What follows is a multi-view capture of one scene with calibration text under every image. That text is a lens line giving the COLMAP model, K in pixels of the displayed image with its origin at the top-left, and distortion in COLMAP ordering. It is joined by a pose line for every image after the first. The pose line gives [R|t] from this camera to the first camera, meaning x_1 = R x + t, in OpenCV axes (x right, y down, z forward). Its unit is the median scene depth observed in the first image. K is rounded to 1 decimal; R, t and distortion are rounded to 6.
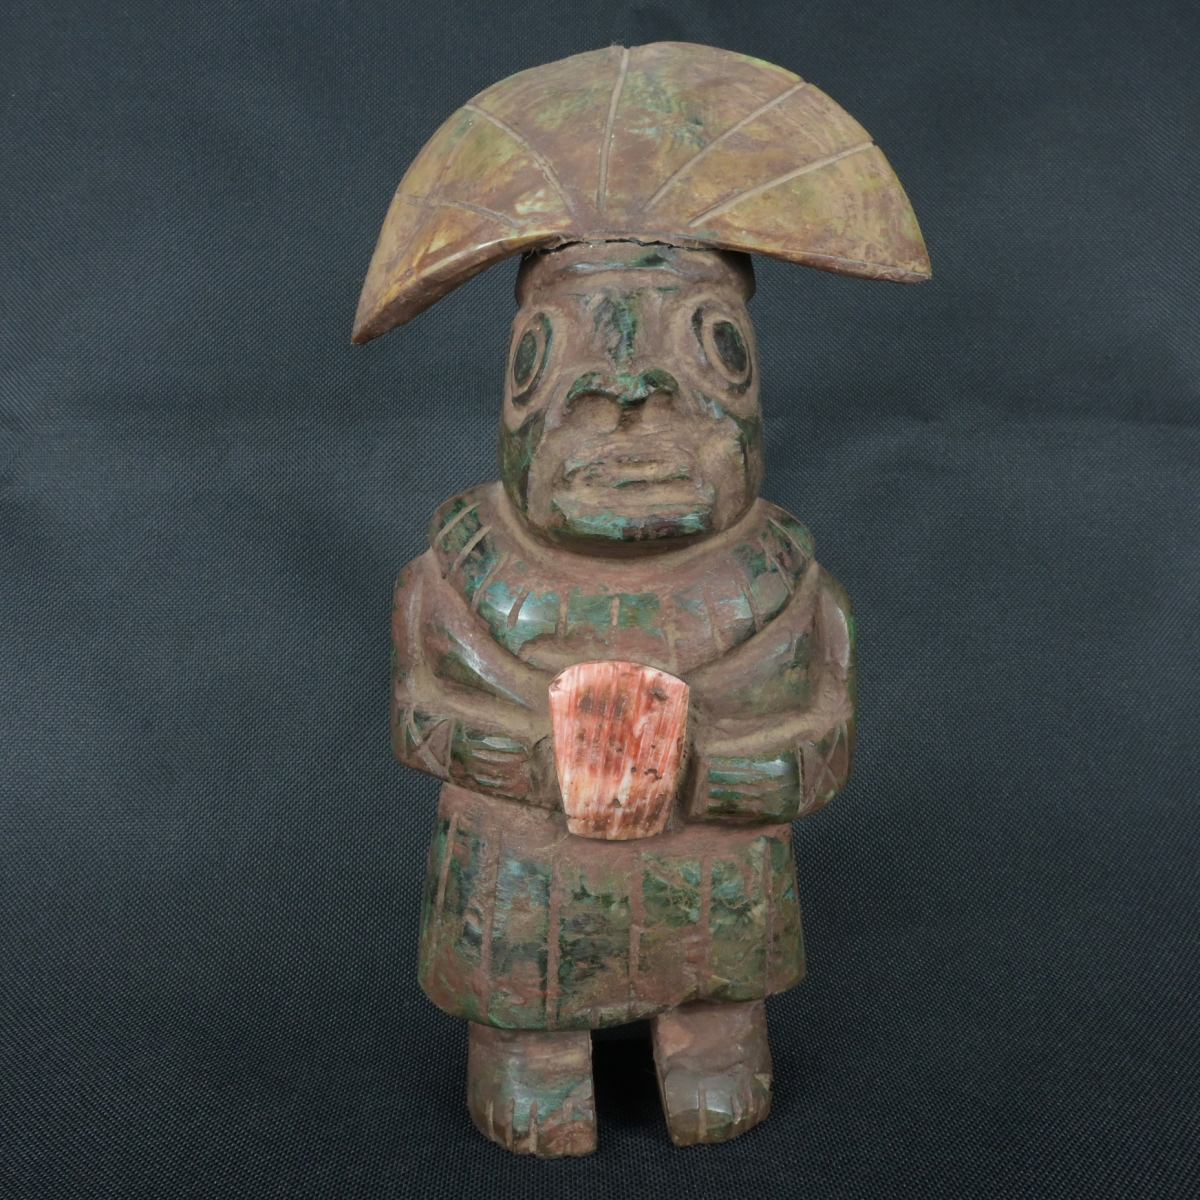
lens RADIAL K [[1235.3, 0, 600.0], [0, 1235.3, 600.0], [0, 0, 1]] dist [-0.000325, -0.025144]
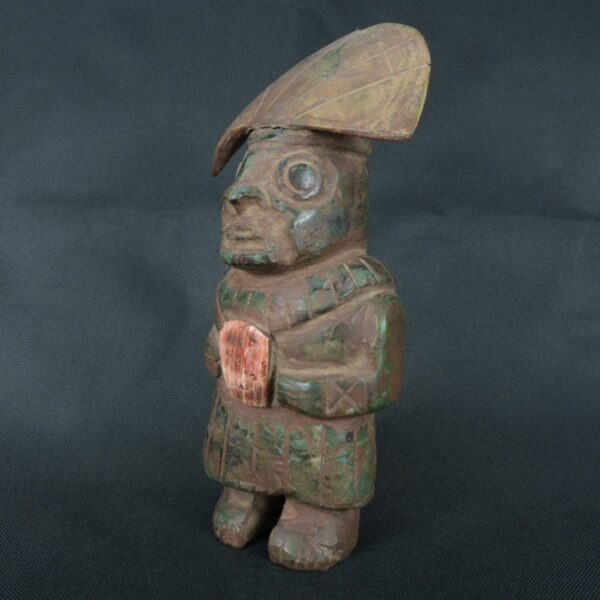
lens RADIAL K [[617.6, 0, 300.0], [0, 617.6, 300.0], [0, 0, 1]] dist [-0.000325, -0.025144]
pose [[0.763793, 0.119173, -0.634364, 0.757035], [-0.130944, 0.990980, 0.028506, -0.030454], [0.632040, 0.061294, 0.772508, 0.217524]]
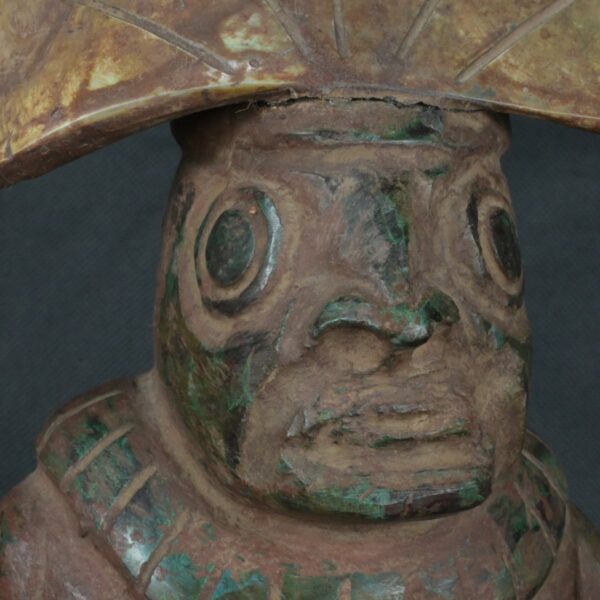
lens RADIAL K [[1965.7, 0, 300.0], [0, 1965.7, 300.0], [0, 0, 1]] dist [0.014027, -0.620352]
pose [[0.971859, 0.014620, 0.235111, -0.288245], [-0.020195, 0.999569, 0.021321, -0.190121], [-0.234697, -0.025469, 0.971735, -0.123121]]
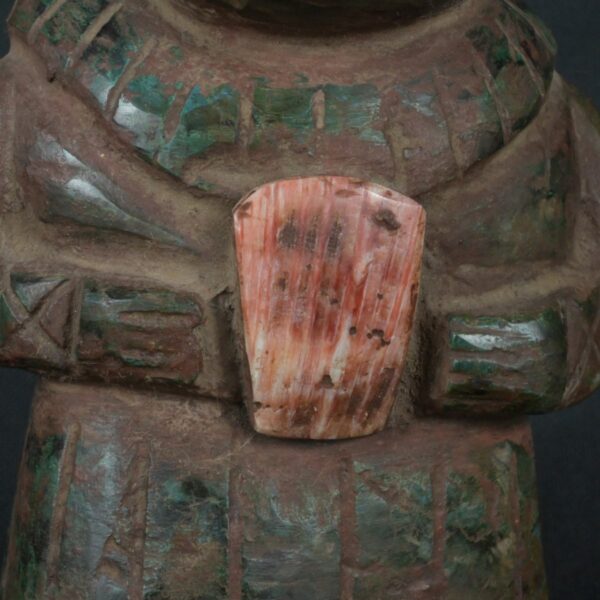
lens RADIAL K [[1965.7, 0, 300.0], [0, 1965.7, 300.0], [0, 0, 1]] dist [0.014027, -0.620352]
pose [[0.981242, -0.022477, 0.191463, -0.215101], [0.030398, 0.998795, -0.038532, 0.160068], [-0.190366, 0.043629, 0.980743, -0.100452]]
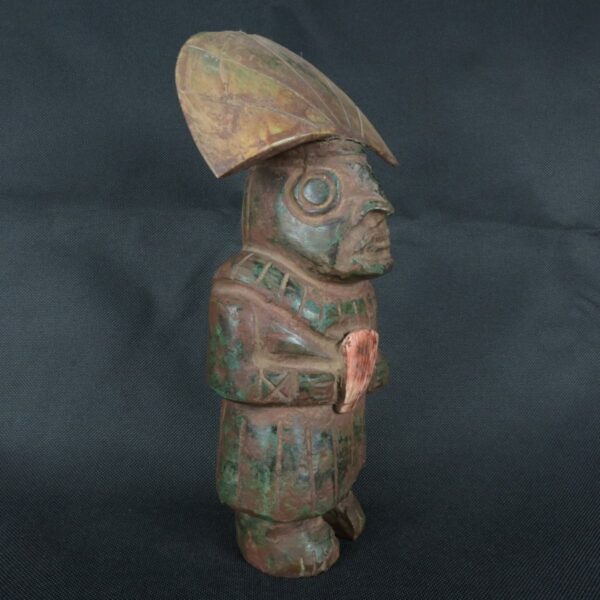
lens RADIAL K [[617.6, 0, 300.0], [0, 617.6, 300.0], [0, 0, 1]] dist [-0.000325, -0.025144]
pose [[0.604325, -0.103213, 0.790024, -0.911759], [0.096957, 0.993731, 0.055659, -0.074715], [-0.790816, 0.042962, 0.610544, 0.395390]]
